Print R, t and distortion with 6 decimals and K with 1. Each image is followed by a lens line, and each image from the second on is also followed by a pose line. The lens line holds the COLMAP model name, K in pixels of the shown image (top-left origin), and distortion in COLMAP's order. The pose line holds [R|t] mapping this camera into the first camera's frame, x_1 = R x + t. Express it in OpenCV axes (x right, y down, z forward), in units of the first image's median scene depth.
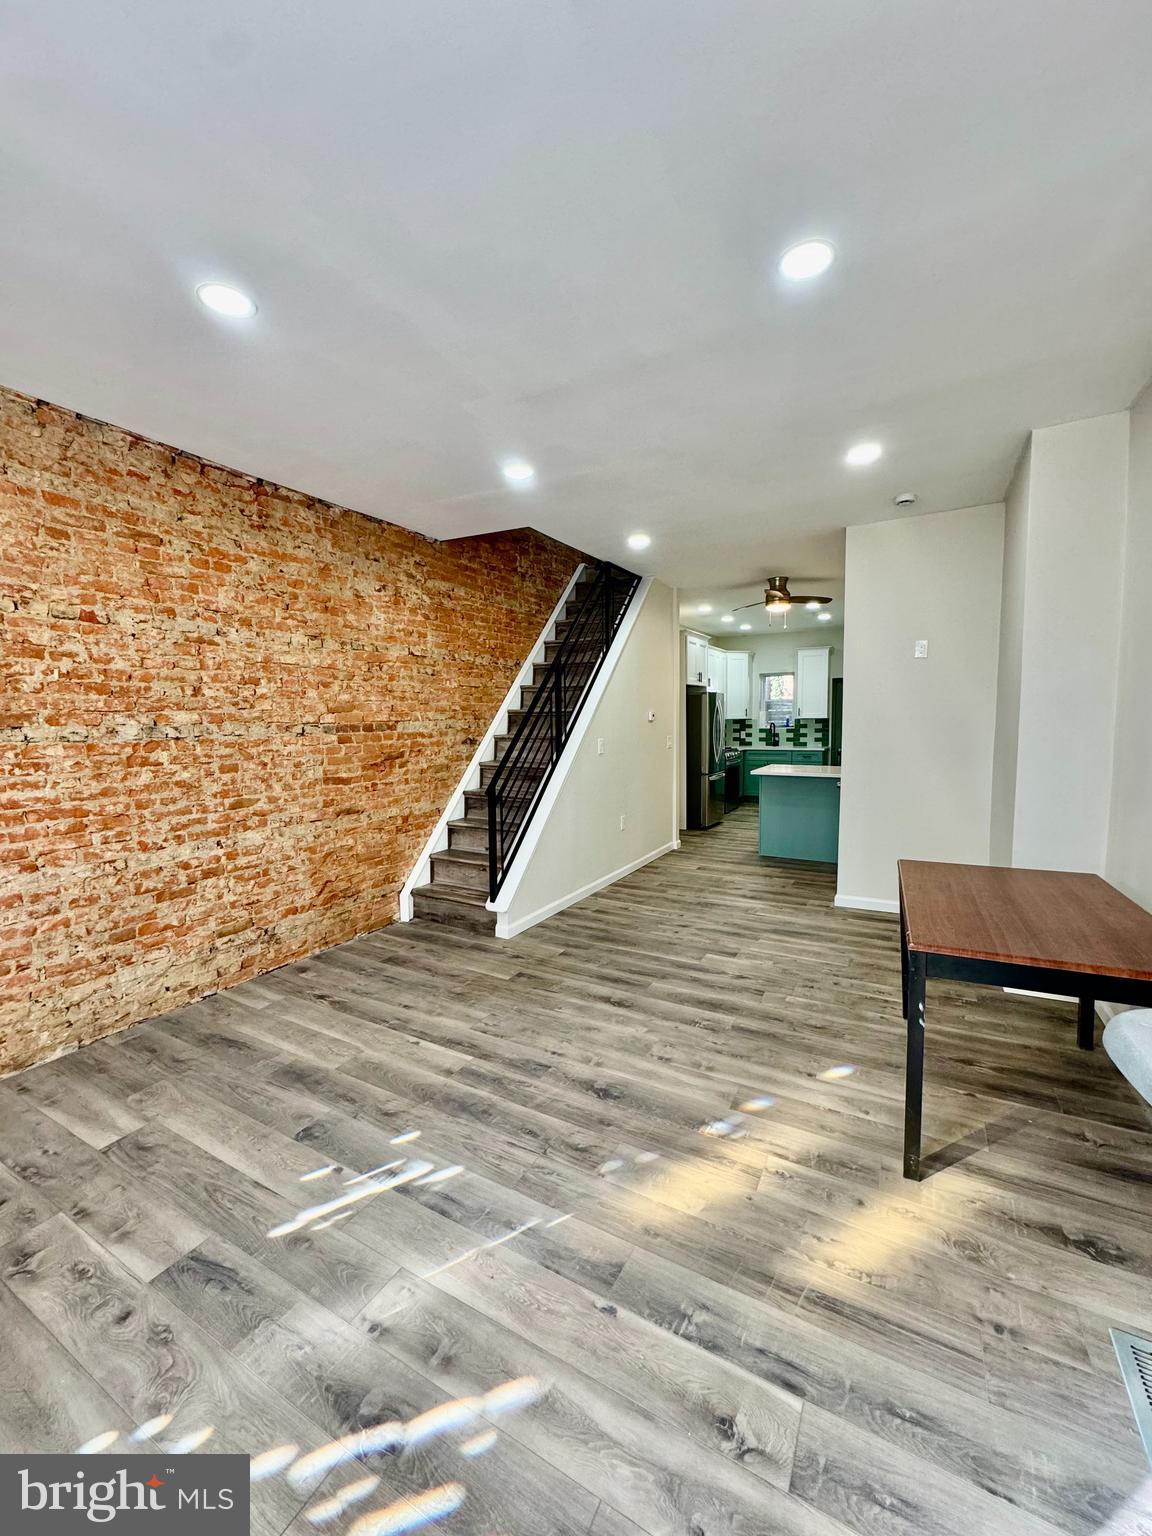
lens RADIAL K [[608.8, 0, 576.0], [0, 608.8, 768.0], [0, 0, 1]] dist [-0.000077, -0.000005]
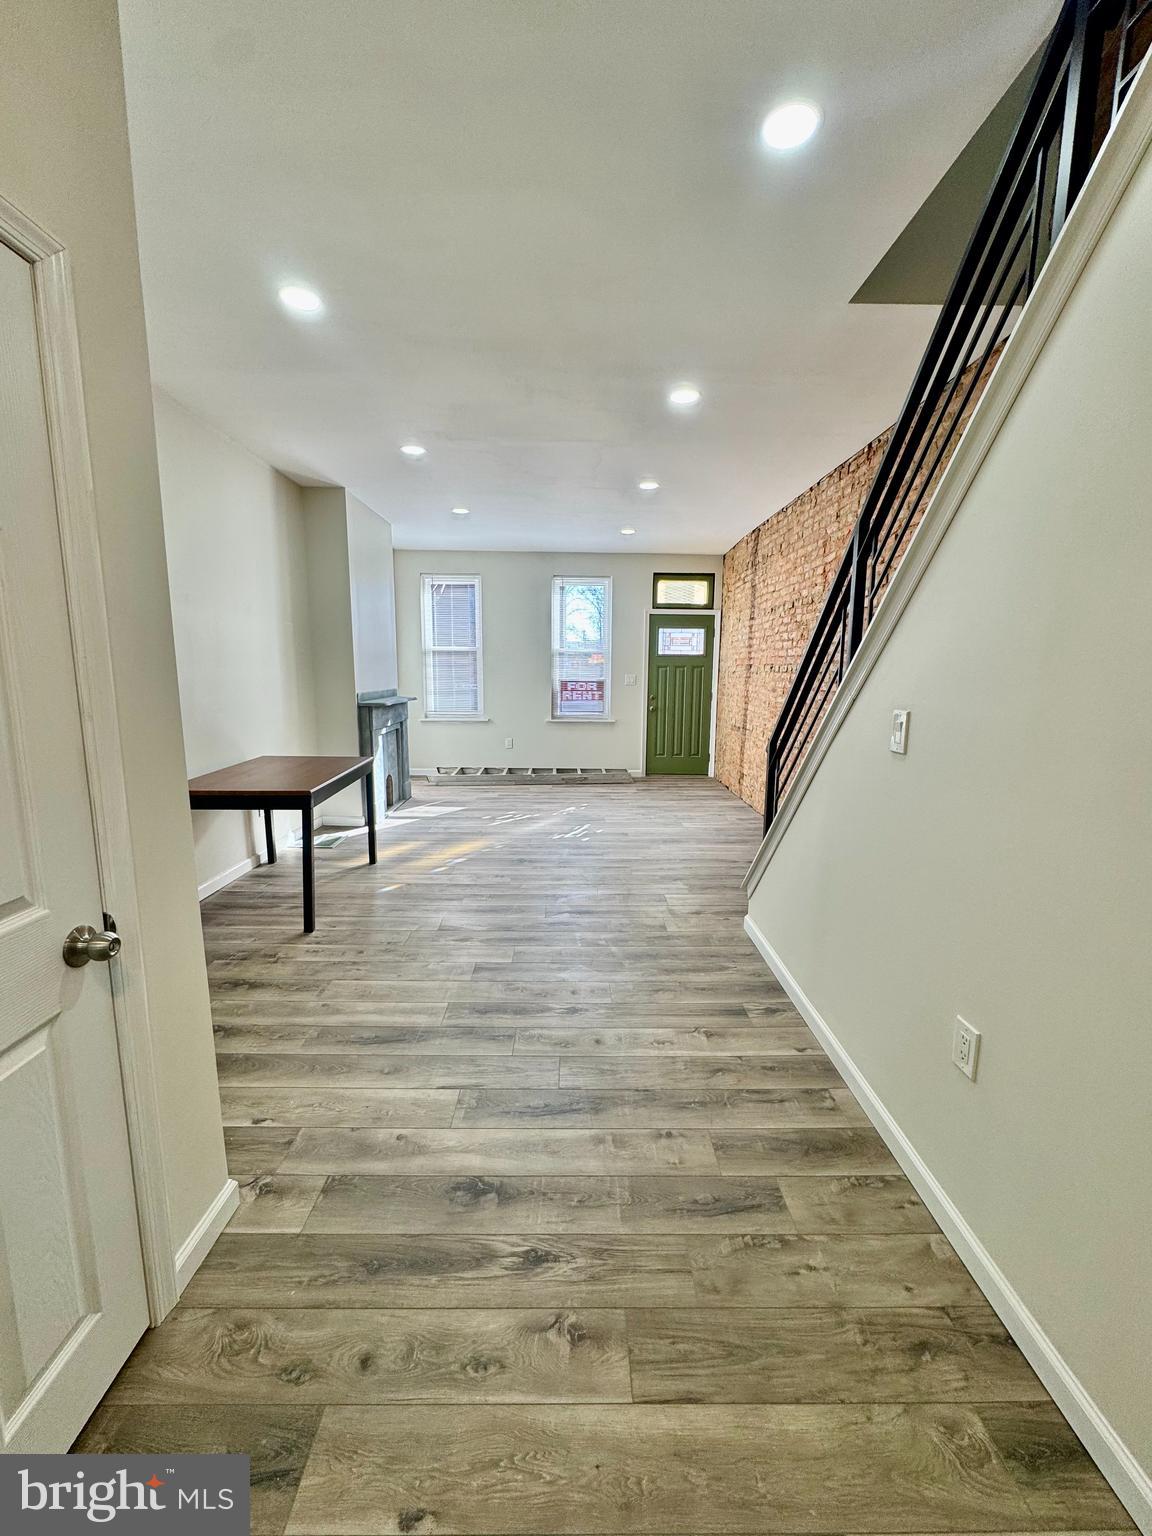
lens RADIAL K [[608.8, 0, 576.0], [0, 608.8, 768.0], [0, 0, 1]] dist [-0.000077, -0.000005]
pose [[-0.865583, 0.089696, -0.492667, 0.529387], [-0.037821, 0.969308, 0.242924, -0.131823], [0.499335, 0.228905, -0.835624, 1.718131]]
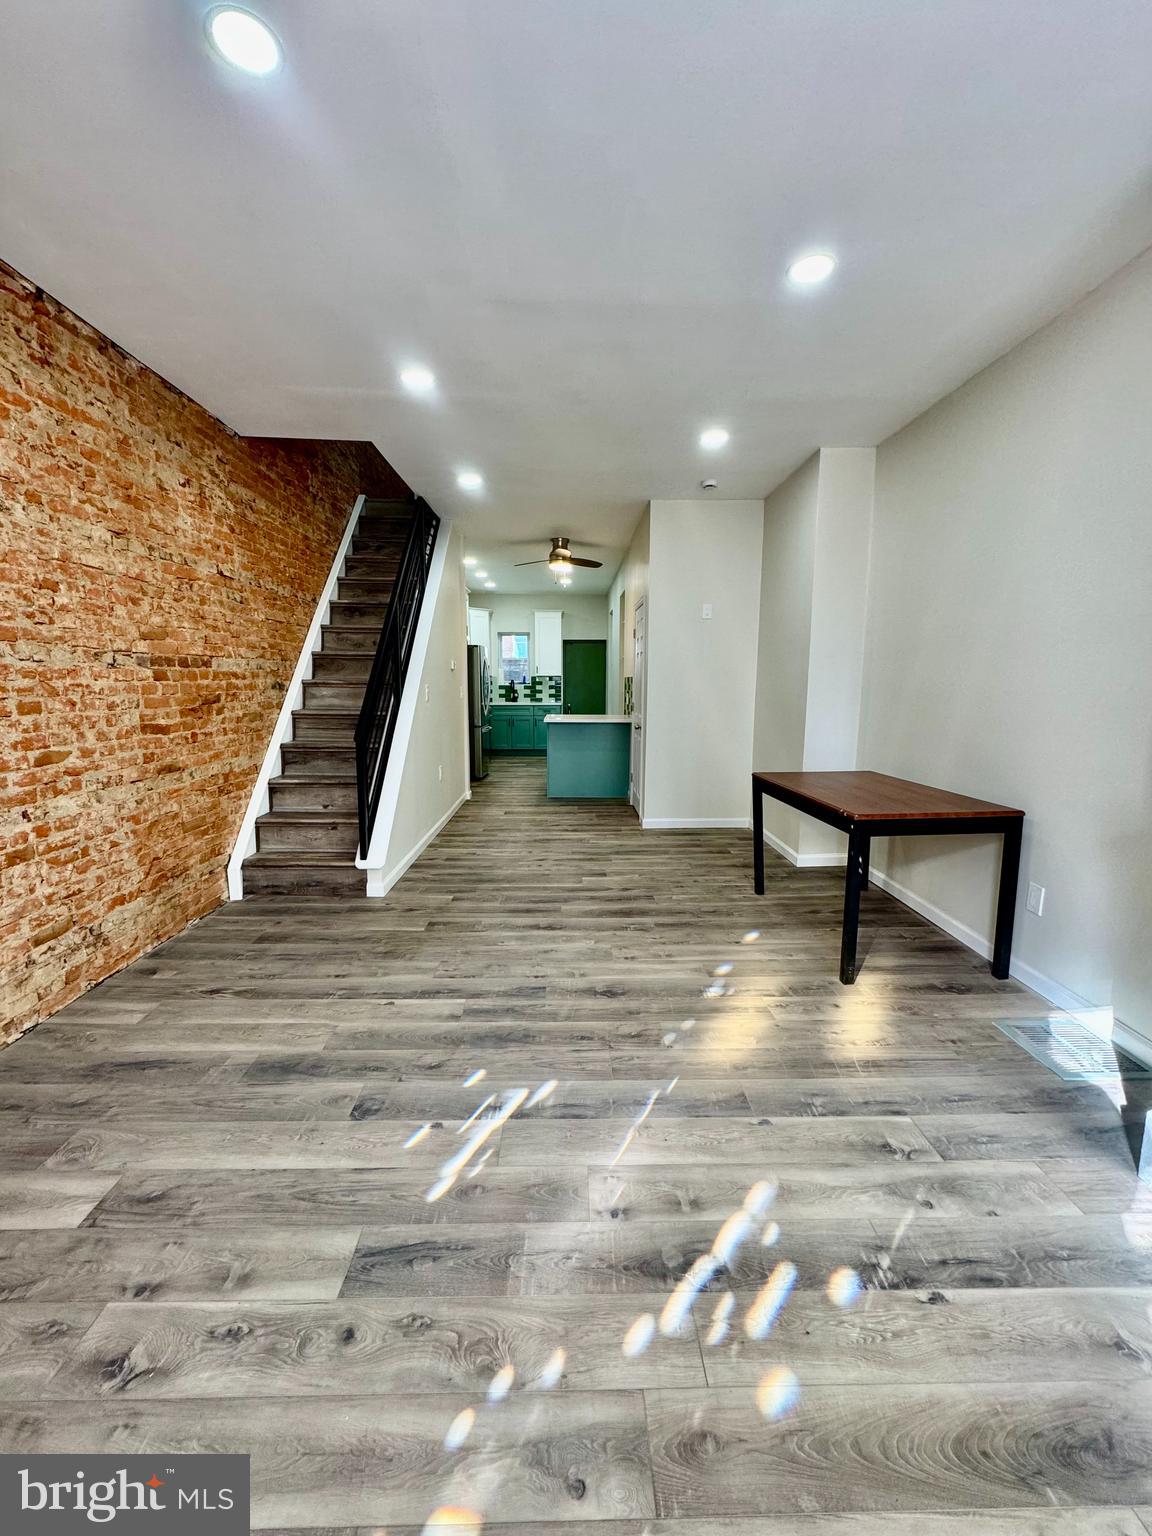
lens RADIAL K [[608.8, 0, 576.0], [0, 608.8, 768.0], [0, 0, 1]] dist [-0.000077, -0.000005]
pose [[0.863075, -0.056933, 0.501856, -0.354448], [0.027995, 0.997491, 0.065016, 0.038456], [-0.504299, -0.042065, 0.862504, 0.069994]]
